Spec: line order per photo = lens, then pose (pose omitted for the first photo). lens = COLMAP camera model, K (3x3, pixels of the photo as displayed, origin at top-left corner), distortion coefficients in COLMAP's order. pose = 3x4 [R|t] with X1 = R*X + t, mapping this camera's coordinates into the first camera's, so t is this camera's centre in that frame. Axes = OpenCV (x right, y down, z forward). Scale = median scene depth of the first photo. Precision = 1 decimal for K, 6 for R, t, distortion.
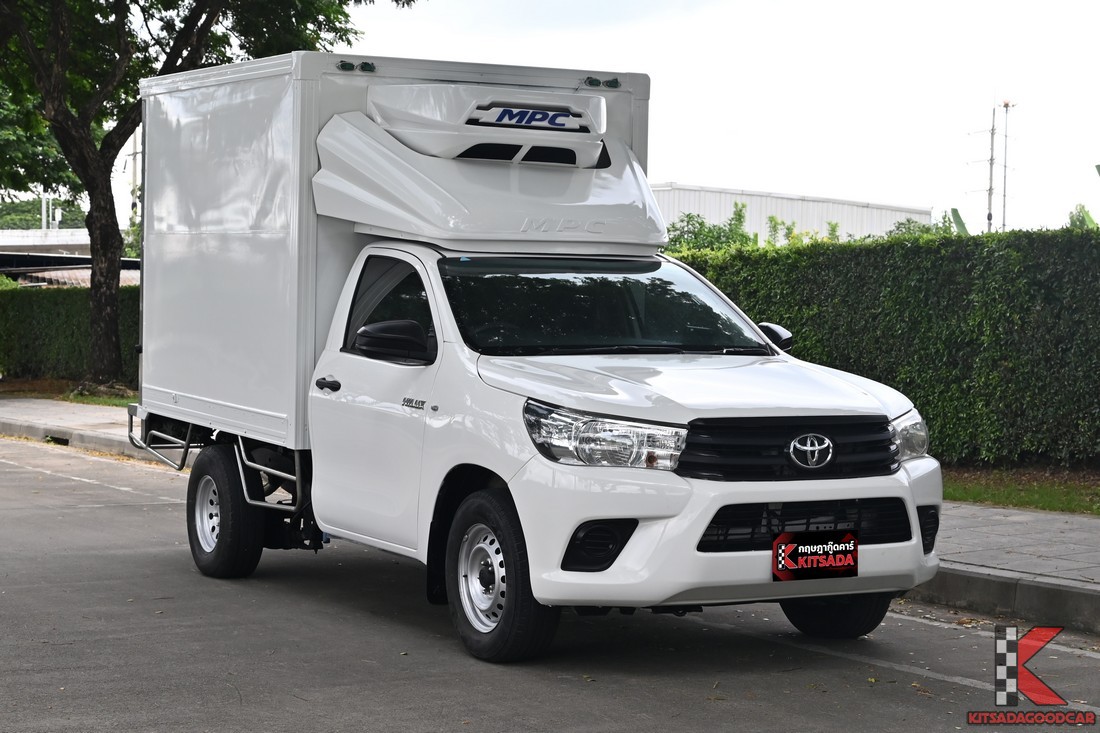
lens RADIAL K [[2209.2, 0, 550.0], [0, 2209.2, 365.6], [0, 0, 1]] dist [-0.001462, 0.000000]
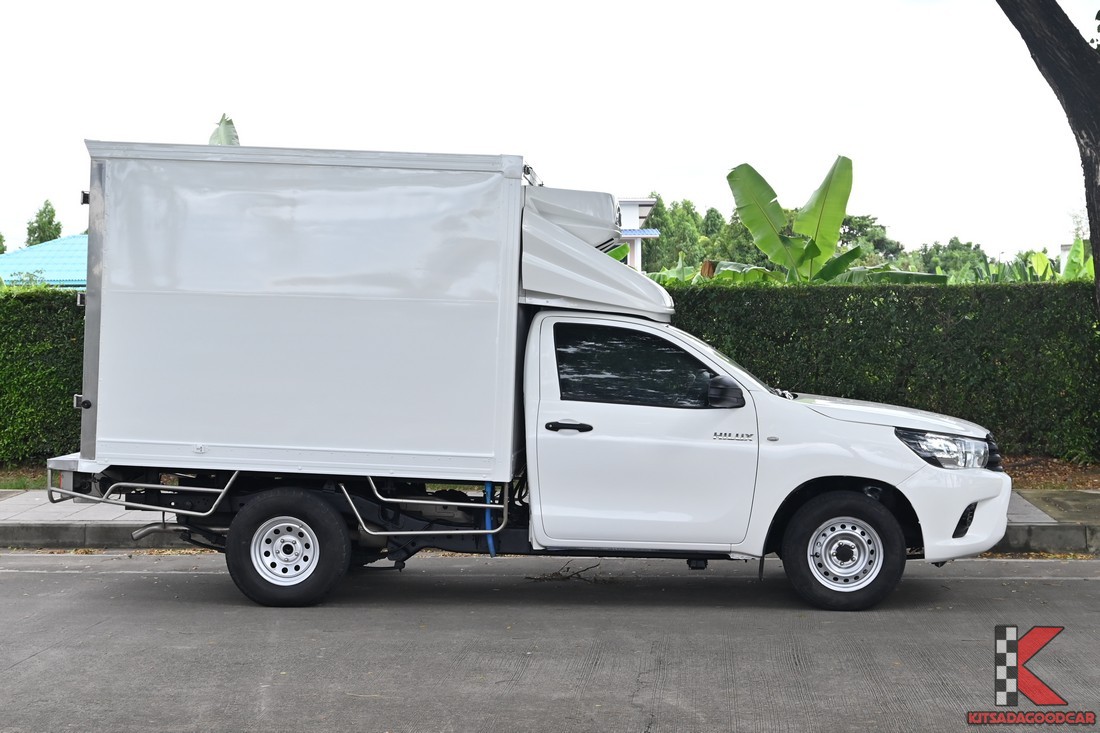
lens RADIAL K [[1731.9, 0, 549.9], [0, 1731.9, 366.6], [0, 0, 1]] dist [-0.125900, 0.000000]
pose [[0.530370, -0.023765, 0.847433, -1.009735], [0.020709, 0.999672, 0.015074, -0.043545], [-0.847513, 0.009555, 0.530688, 0.538510]]
